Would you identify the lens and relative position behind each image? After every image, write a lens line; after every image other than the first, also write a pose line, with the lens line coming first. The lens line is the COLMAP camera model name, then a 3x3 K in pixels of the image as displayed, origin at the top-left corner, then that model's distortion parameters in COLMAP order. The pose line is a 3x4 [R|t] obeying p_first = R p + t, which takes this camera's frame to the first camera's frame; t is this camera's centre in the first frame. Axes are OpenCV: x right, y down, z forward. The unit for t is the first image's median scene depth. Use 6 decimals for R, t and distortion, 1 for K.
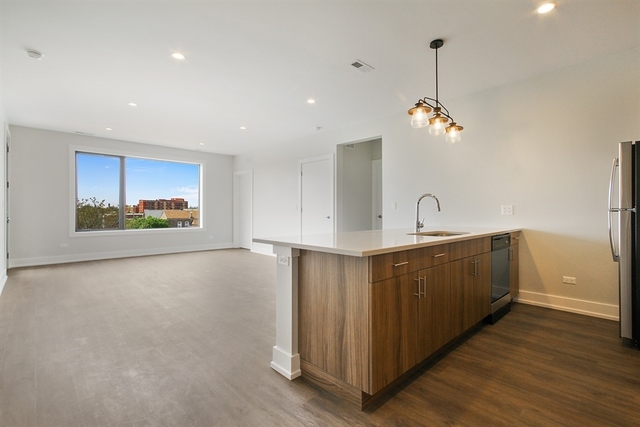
lens RADIAL K [[302.6, 0, 332.1], [0, 302.6, 210.9], [0, 0, 1]] dist [0.001228, 0.010429]
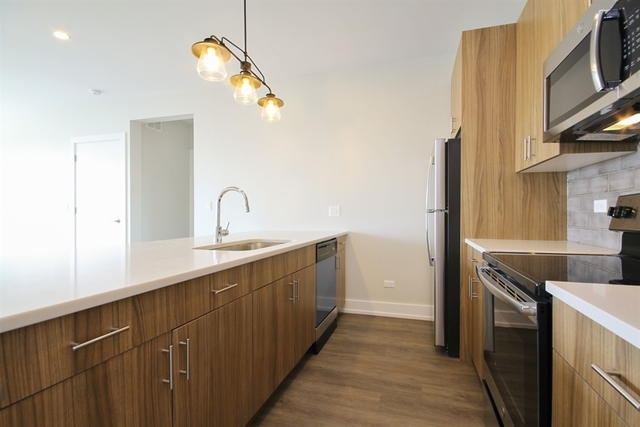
lens RADIAL K [[302.6, 0, 332.1], [0, 302.6, 210.9], [0, 0, 1]] dist [0.001228, 0.010429]
pose [[0.873978, 0.004757, 0.485942, 0.183871], [-0.001086, 0.999969, -0.007836, 0.003708], [-0.485964, 0.006320, 0.873956, 0.297132]]
